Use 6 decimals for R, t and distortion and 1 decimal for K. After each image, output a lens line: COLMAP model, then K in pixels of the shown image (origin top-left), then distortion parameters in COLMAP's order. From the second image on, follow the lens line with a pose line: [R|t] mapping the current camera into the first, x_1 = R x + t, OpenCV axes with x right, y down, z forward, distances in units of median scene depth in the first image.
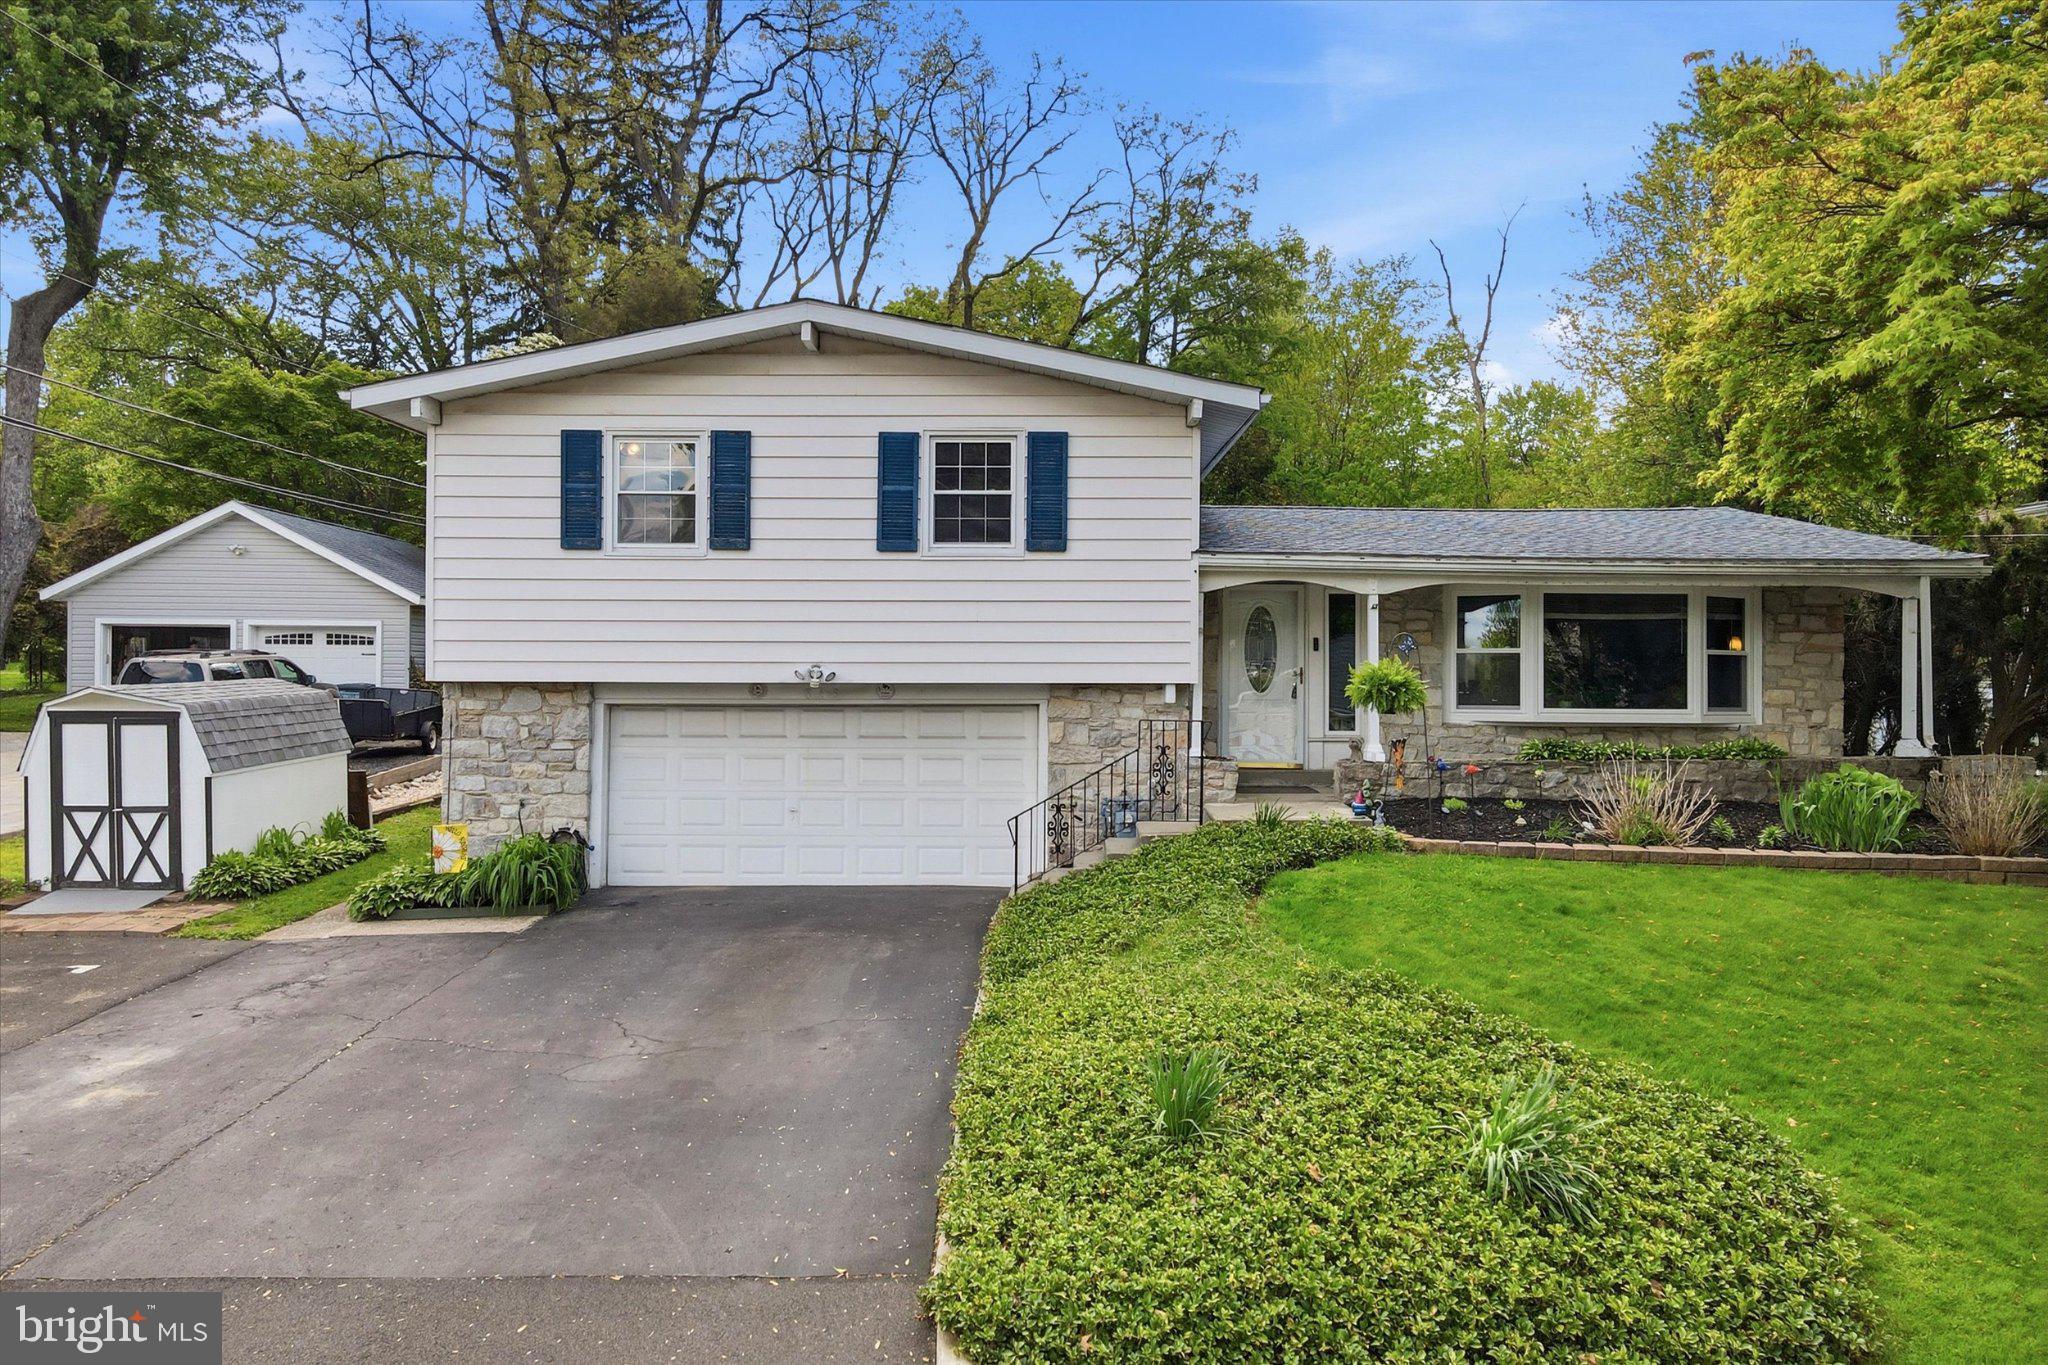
lens RADIAL K [[1481.9, 0, 1011.9], [0, 1481.9, 666.9], [0, 0, 1]] dist [0.005798, 0.024979]
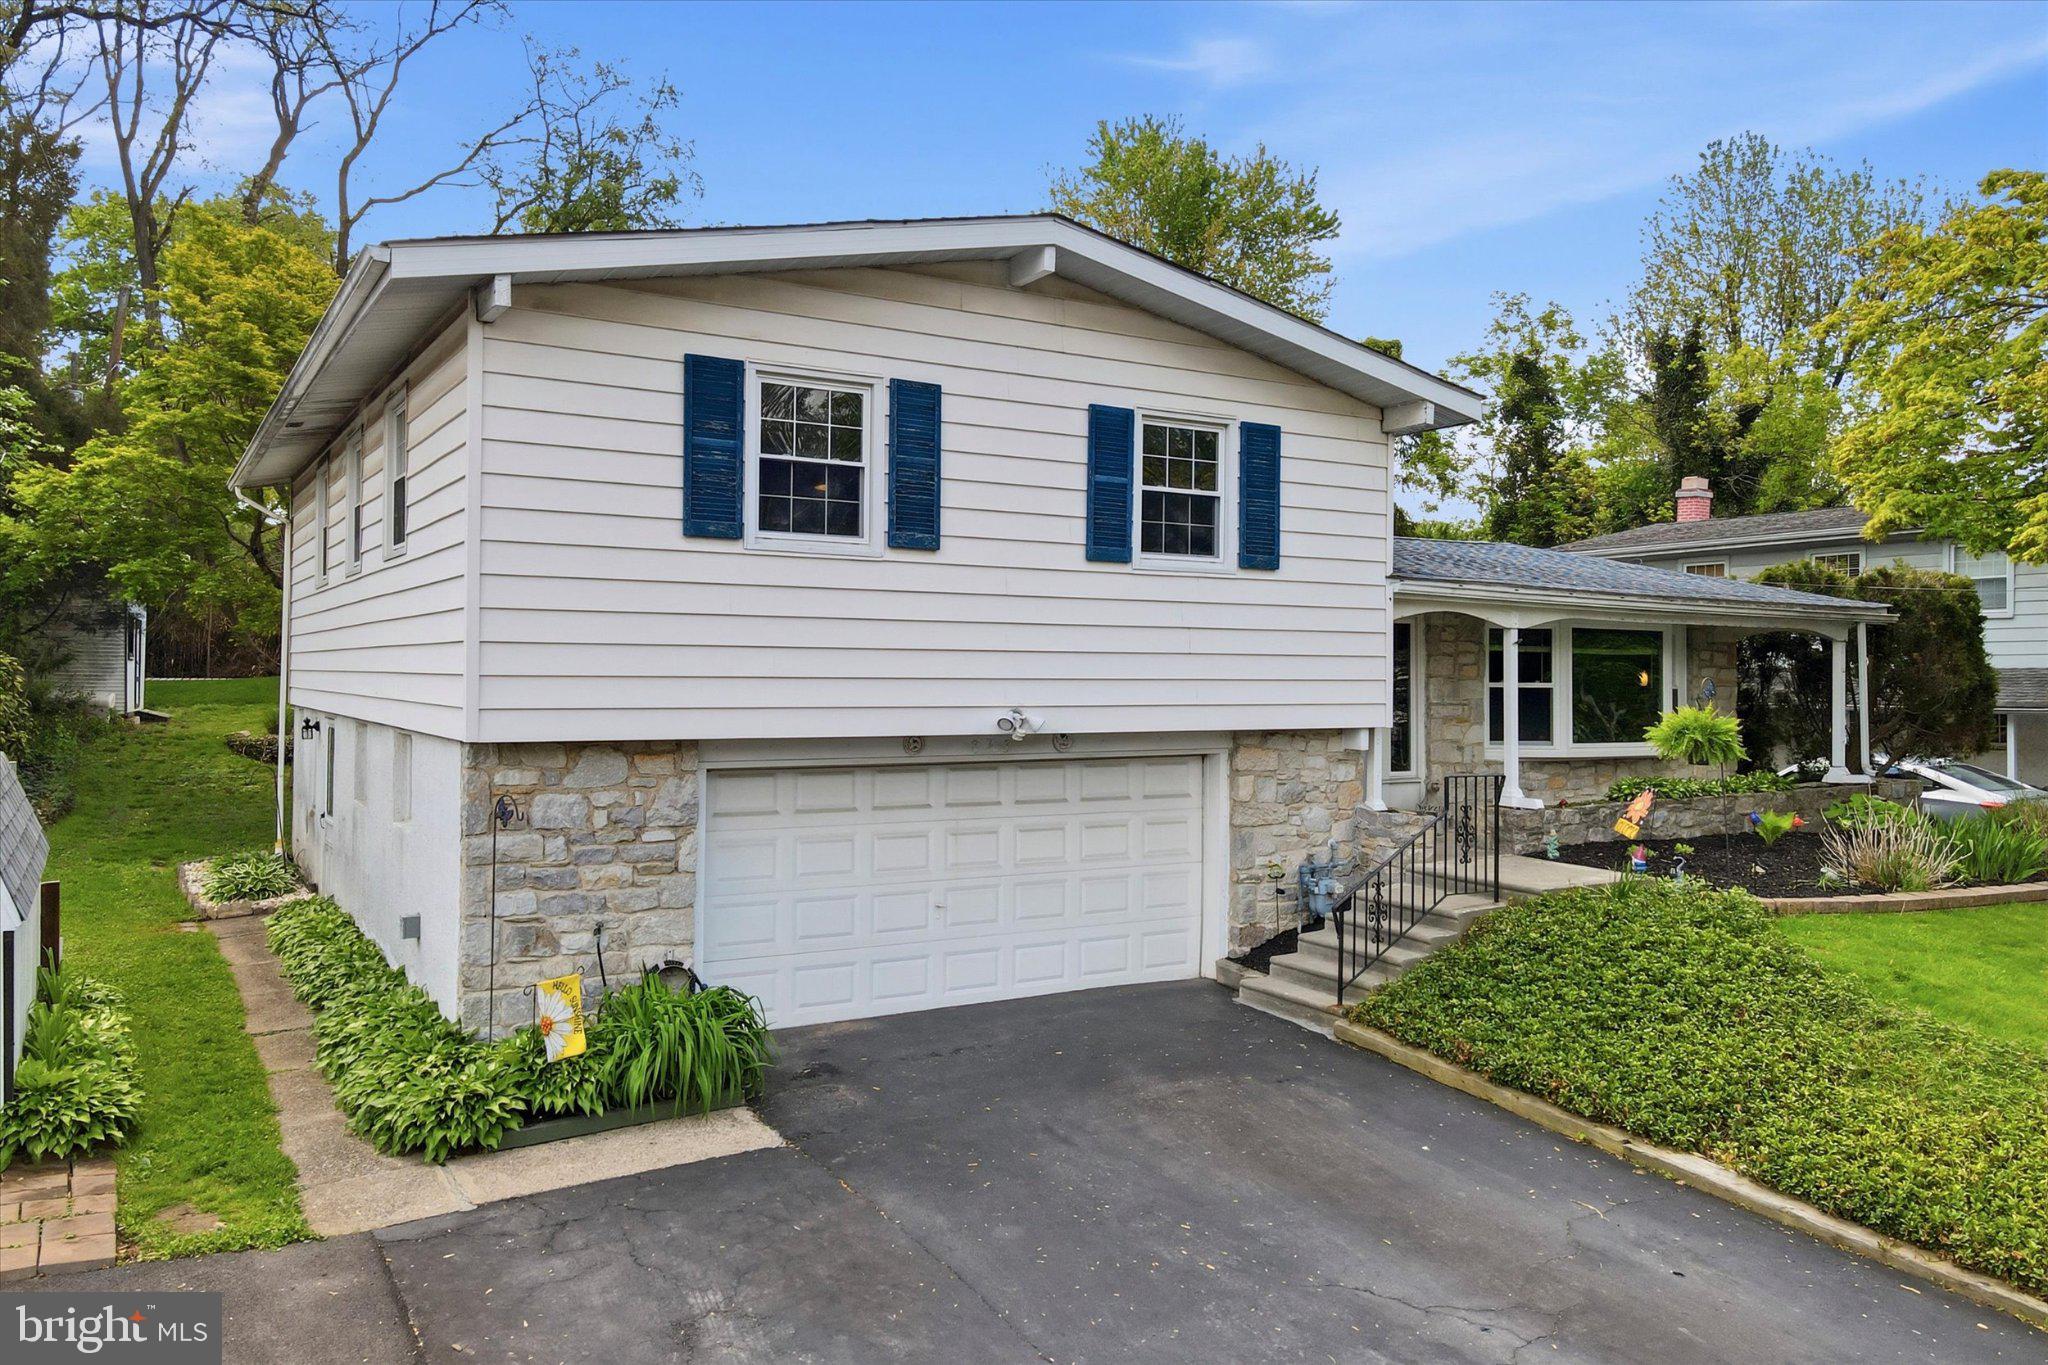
lens RADIAL K [[1481.9, 0, 1053.0], [0, 1481.9, 673.2], [0, 0, 1]] dist [0.005798, 0.024979]
pose [[0.859768, 0.004829, 0.510662, -0.492013], [-0.009522, 0.999933, 0.006576, -0.024772], [-0.510596, -0.010516, 0.859756, 0.351534]]
